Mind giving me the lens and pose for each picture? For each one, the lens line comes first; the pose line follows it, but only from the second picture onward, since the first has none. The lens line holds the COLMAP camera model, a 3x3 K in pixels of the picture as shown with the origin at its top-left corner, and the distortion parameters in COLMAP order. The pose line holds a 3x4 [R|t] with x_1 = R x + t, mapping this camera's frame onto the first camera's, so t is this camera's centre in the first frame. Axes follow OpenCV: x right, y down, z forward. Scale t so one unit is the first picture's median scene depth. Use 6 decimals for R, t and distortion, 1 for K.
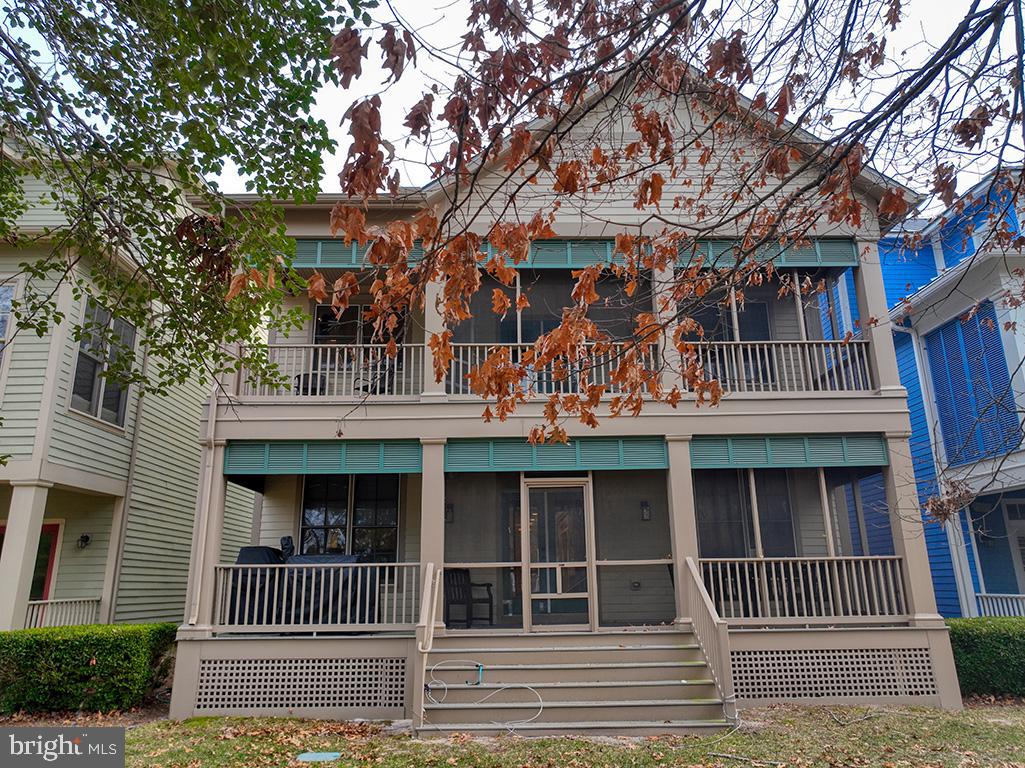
lens RADIAL K [[722.6, 0, 512.3], [0, 722.6, 381.5], [0, 0, 1]] dist [0.000154, 0.014158]
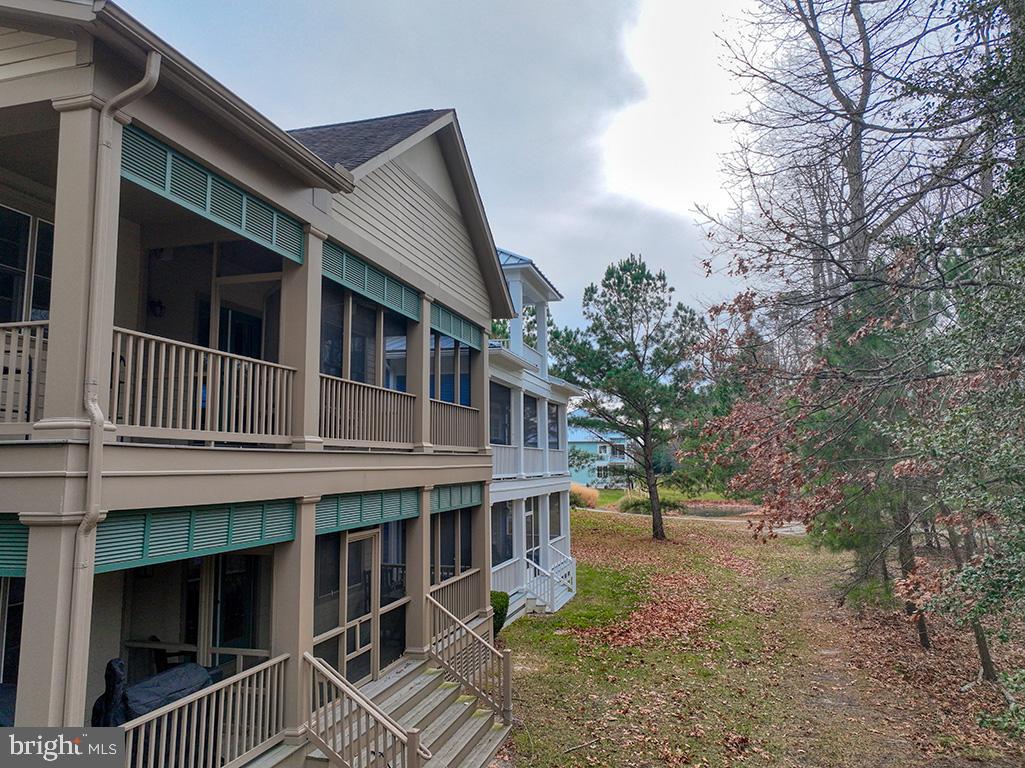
lens RADIAL K [[722.6, 0, 511.8], [0, 722.6, 379.6], [0, 0, 1]] dist [0.000154, 0.014158]
pose [[0.283452, 0.120820, 0.951345, -0.847850], [-0.255775, 0.965621, -0.046425, -0.068168], [-0.924248, -0.230171, 0.304610, 0.590824]]
